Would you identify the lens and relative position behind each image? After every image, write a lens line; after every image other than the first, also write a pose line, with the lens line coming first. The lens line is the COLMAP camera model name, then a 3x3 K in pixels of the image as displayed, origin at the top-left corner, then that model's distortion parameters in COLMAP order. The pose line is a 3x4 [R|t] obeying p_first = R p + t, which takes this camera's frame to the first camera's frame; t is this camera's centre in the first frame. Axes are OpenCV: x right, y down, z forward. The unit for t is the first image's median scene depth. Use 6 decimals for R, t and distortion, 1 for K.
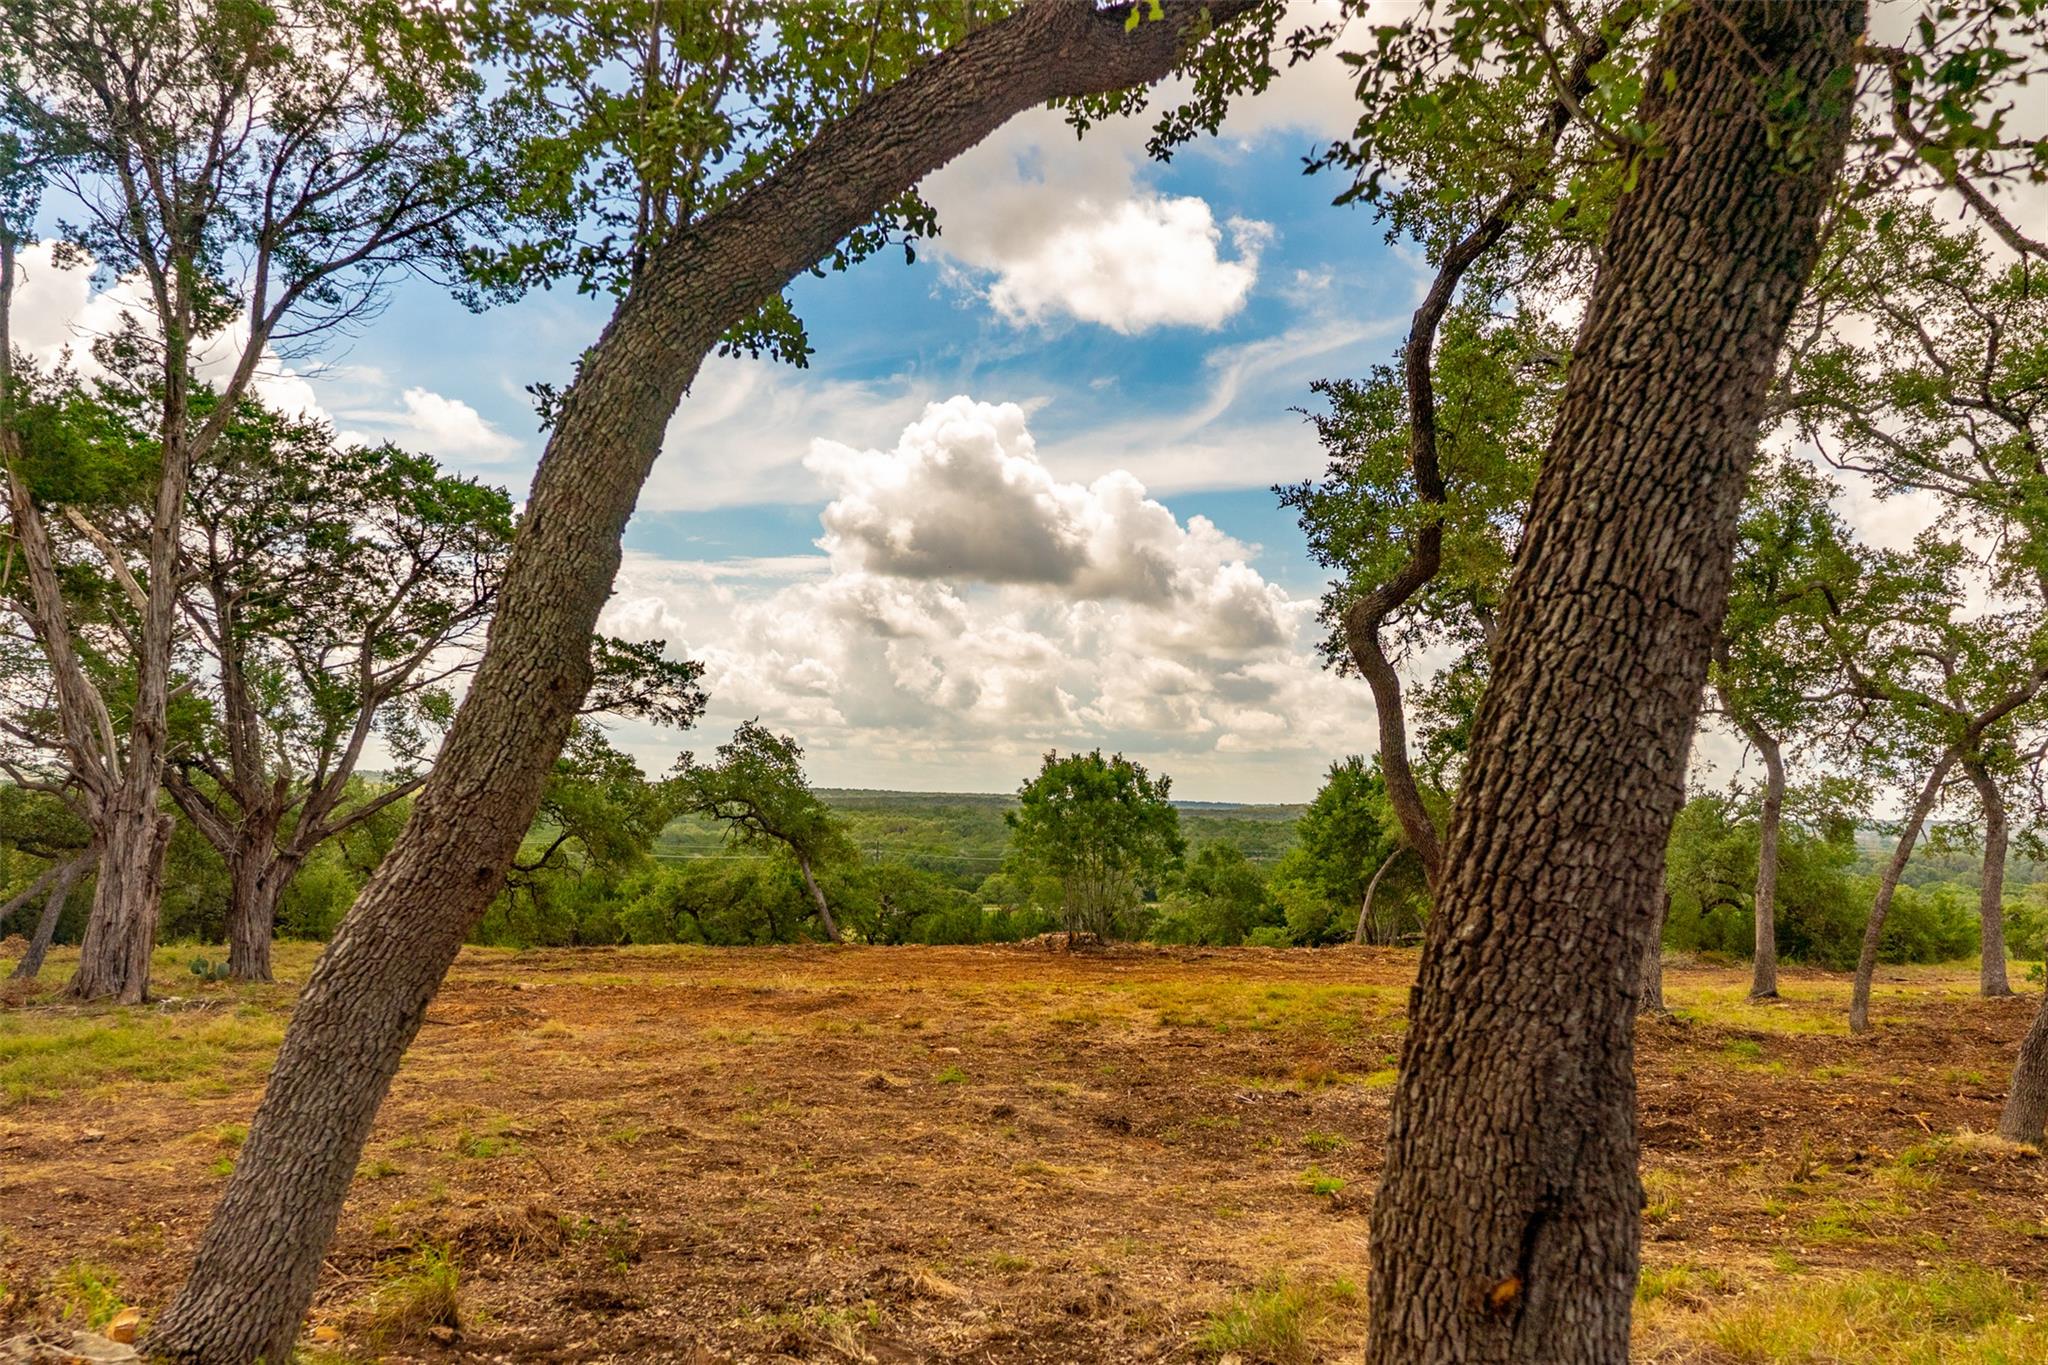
lens RADIAL K [[1583.1, 0, 1024.0], [0, 1583.1, 682.5], [0, 0, 1]] dist [0.001106, -0.000799]
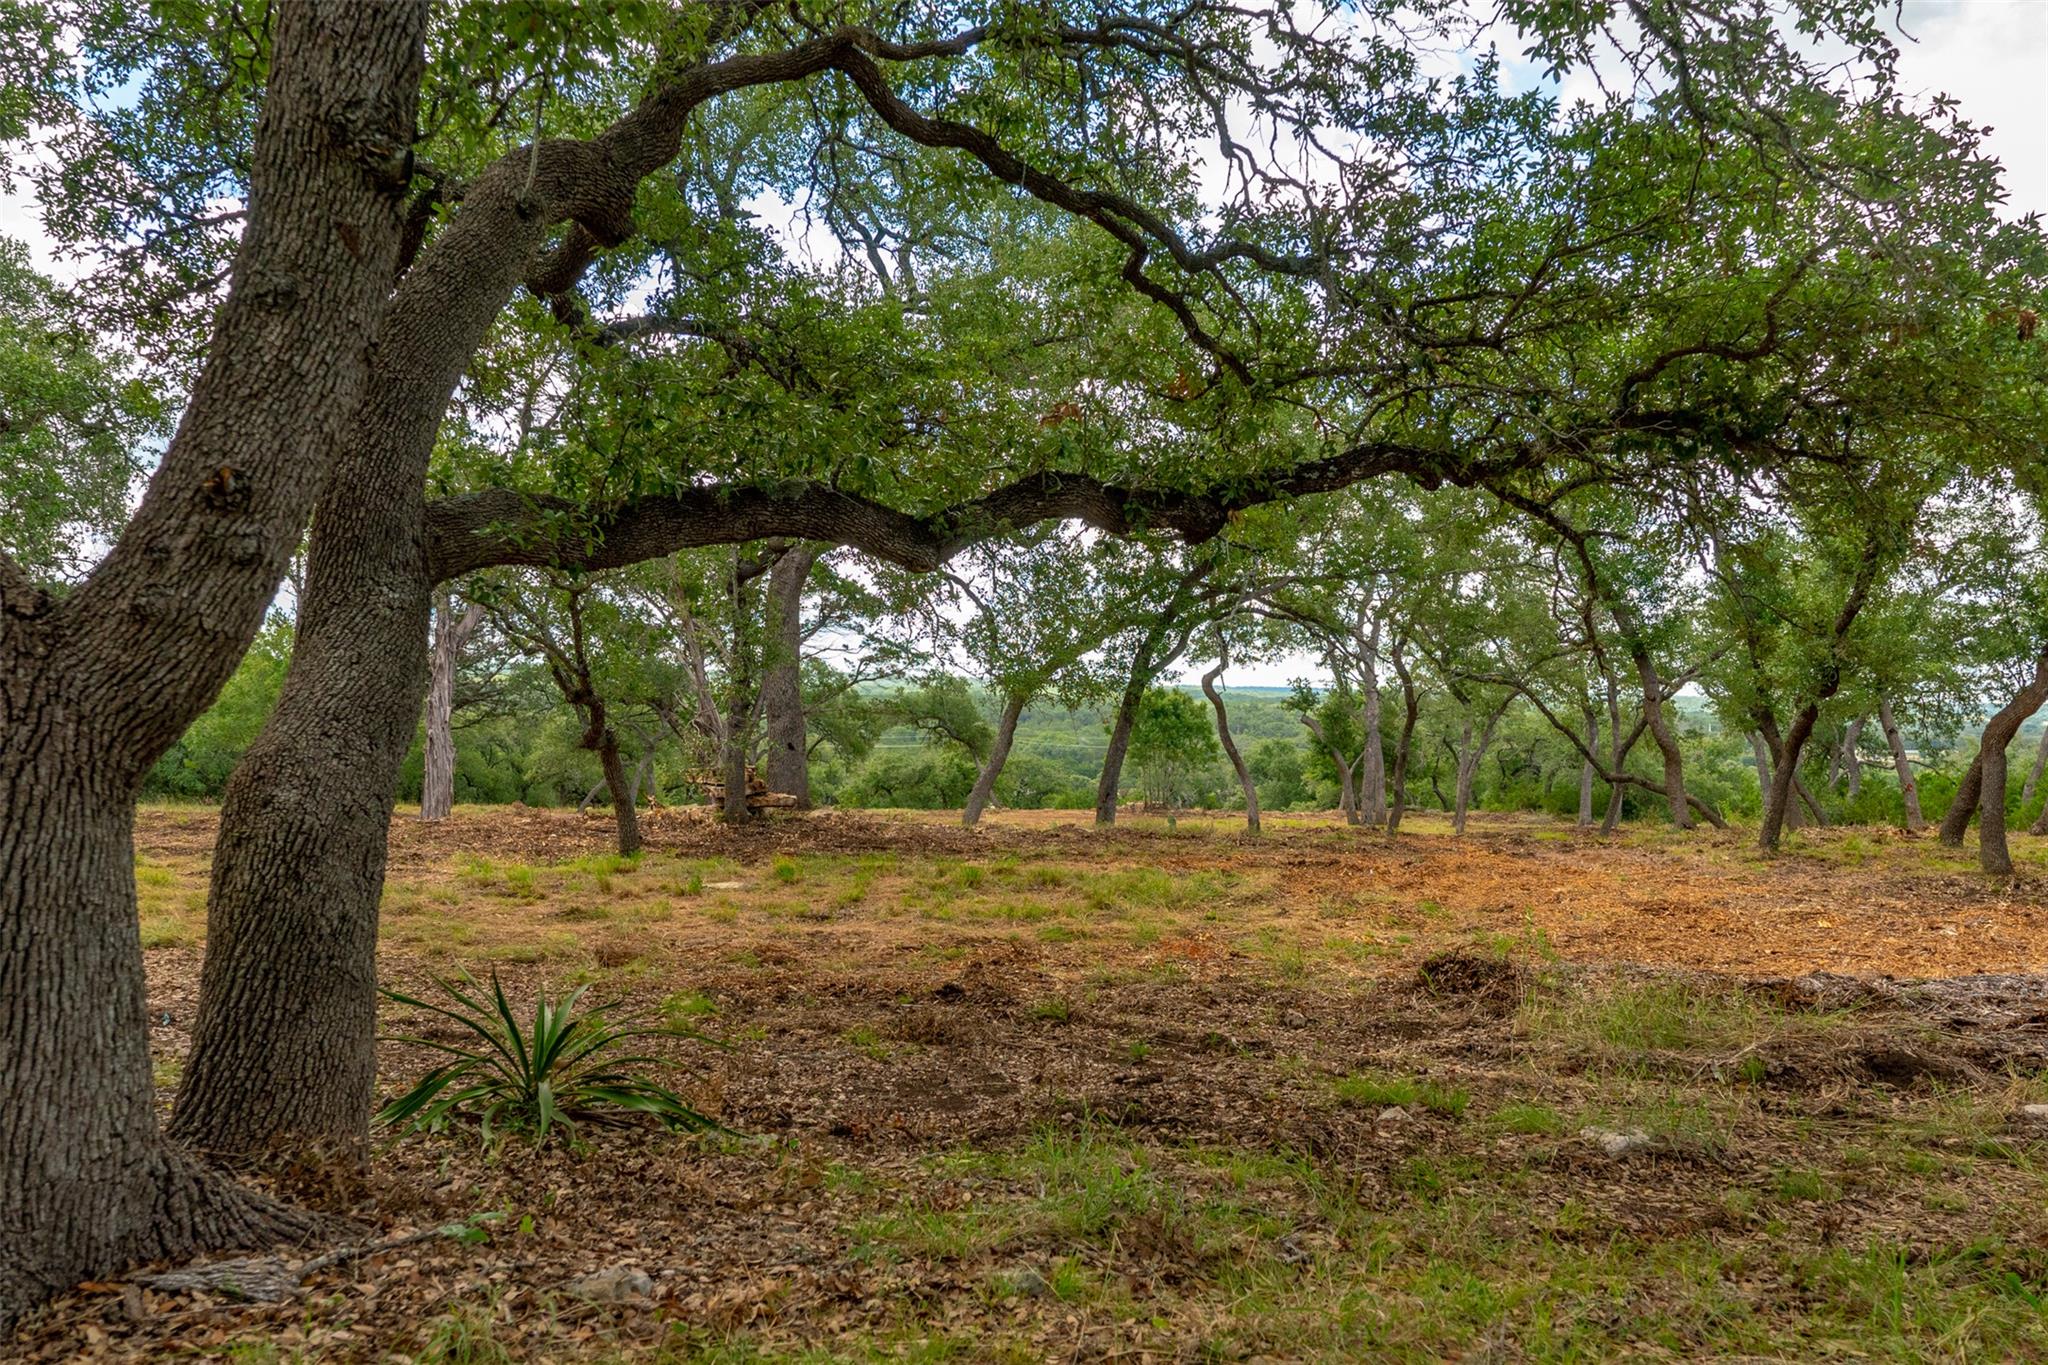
lens RADIAL K [[1583.1, 0, 1024.0], [0, 1583.1, 682.5], [0, 0, 1]] dist [0.001106, -0.000799]
pose [[0.997220, -0.004592, -0.074374, 0.041036], [0.009905, 0.997411, 0.071220, -0.108408], [0.073854, -0.071758, 0.994684, -0.845642]]
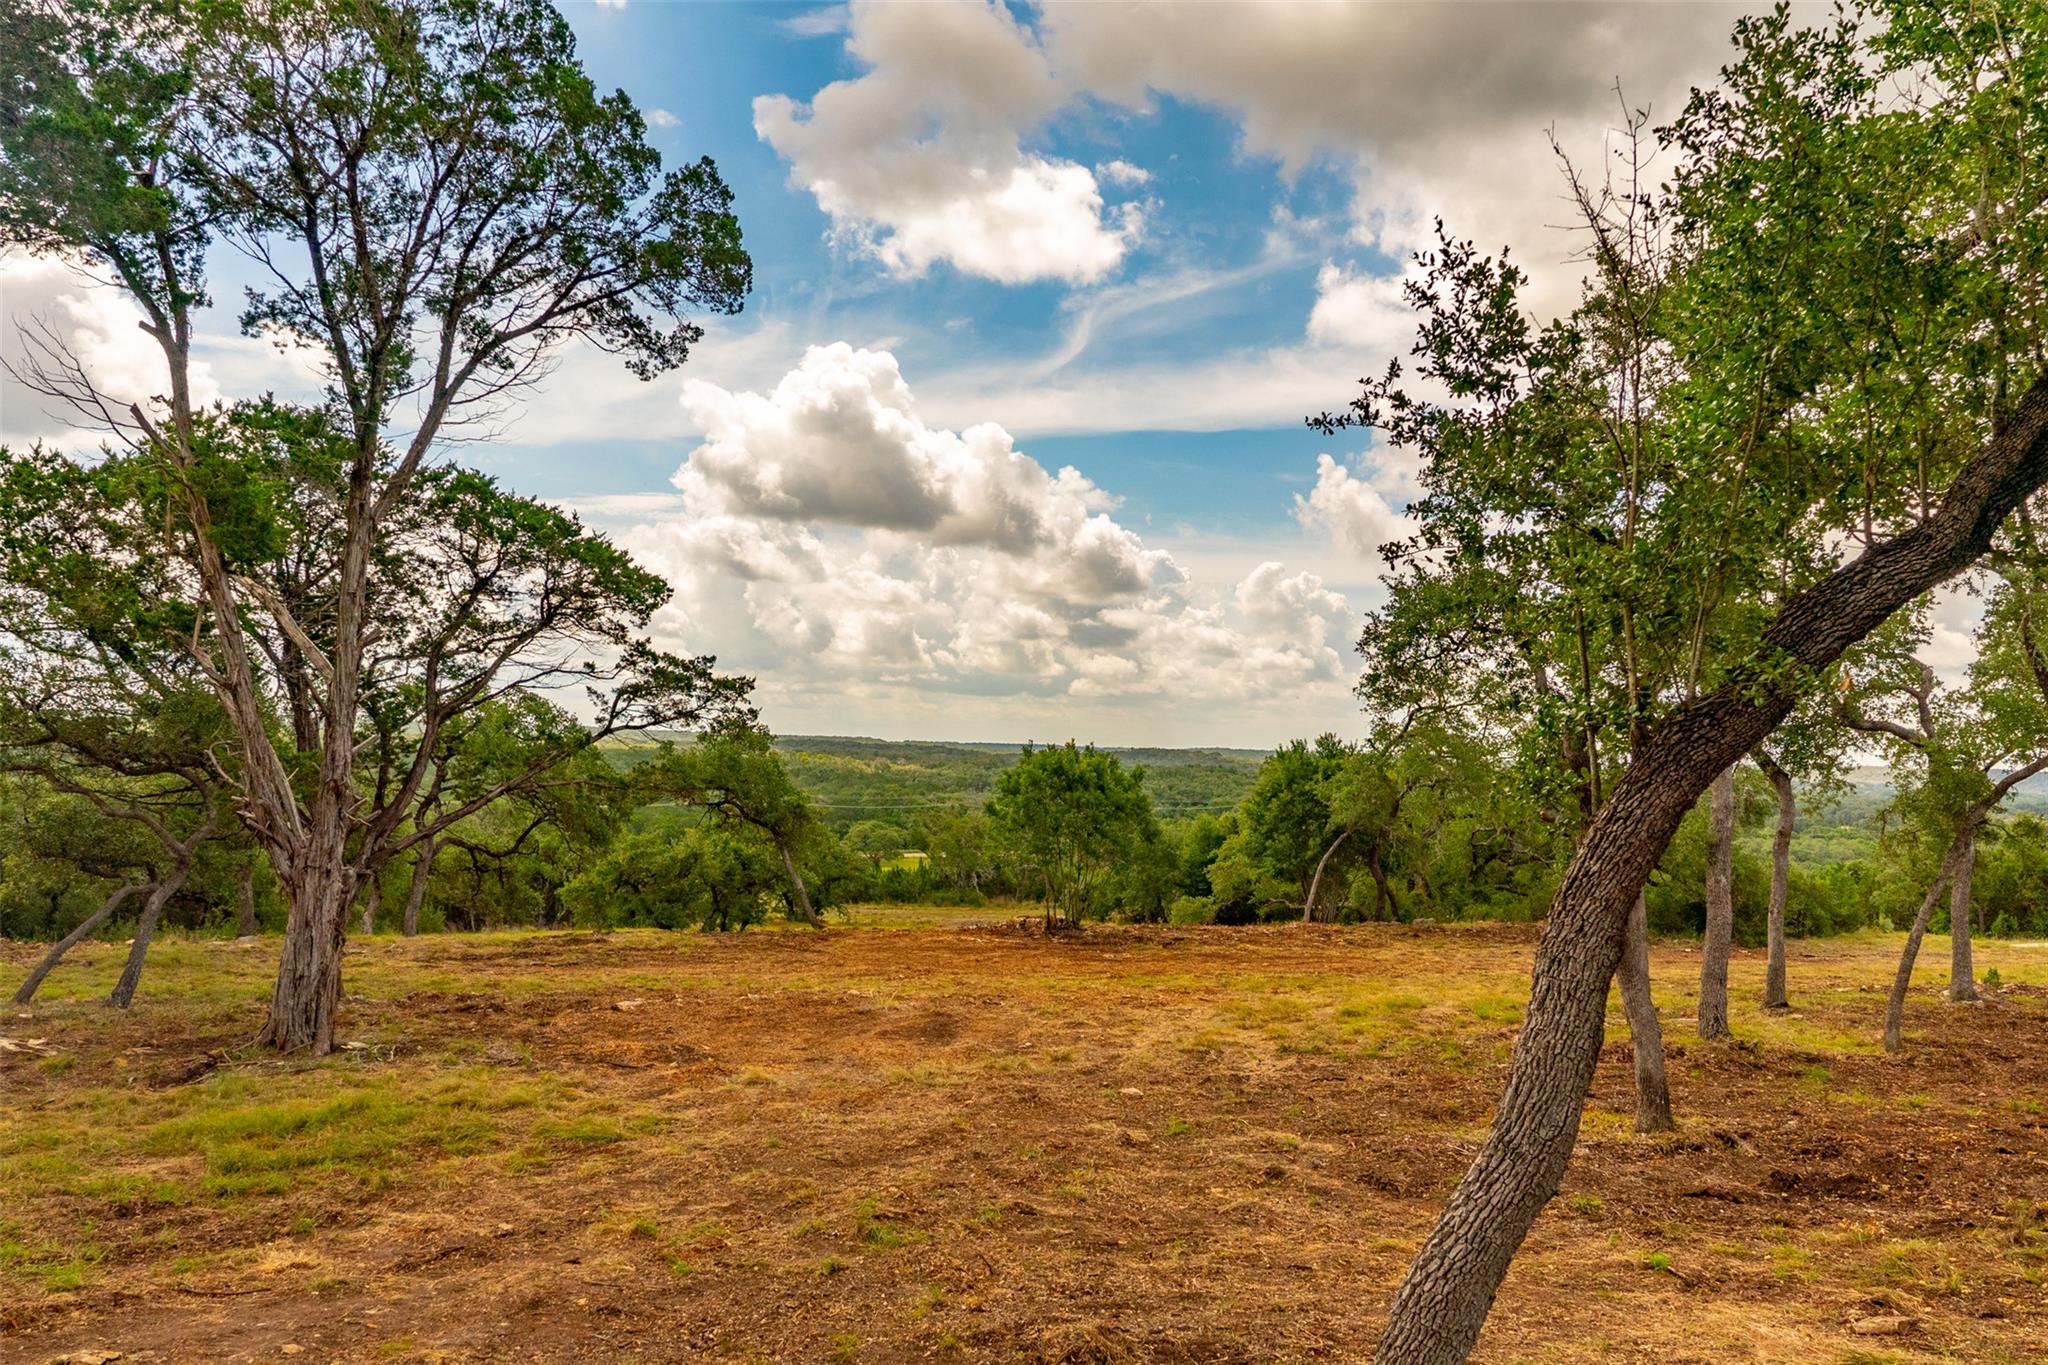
lens RADIAL K [[1582.8, 0, 1027.9], [0, 1582.8, 671.7], [0, 0, 1]] dist [0.001364, 0.003382]
pose [[0.995403, 0.007141, 0.095511, -0.124572], [-0.009929, 0.999537, 0.028745, -0.048352], [-0.095262, -0.029561, 0.995013, -0.038262]]
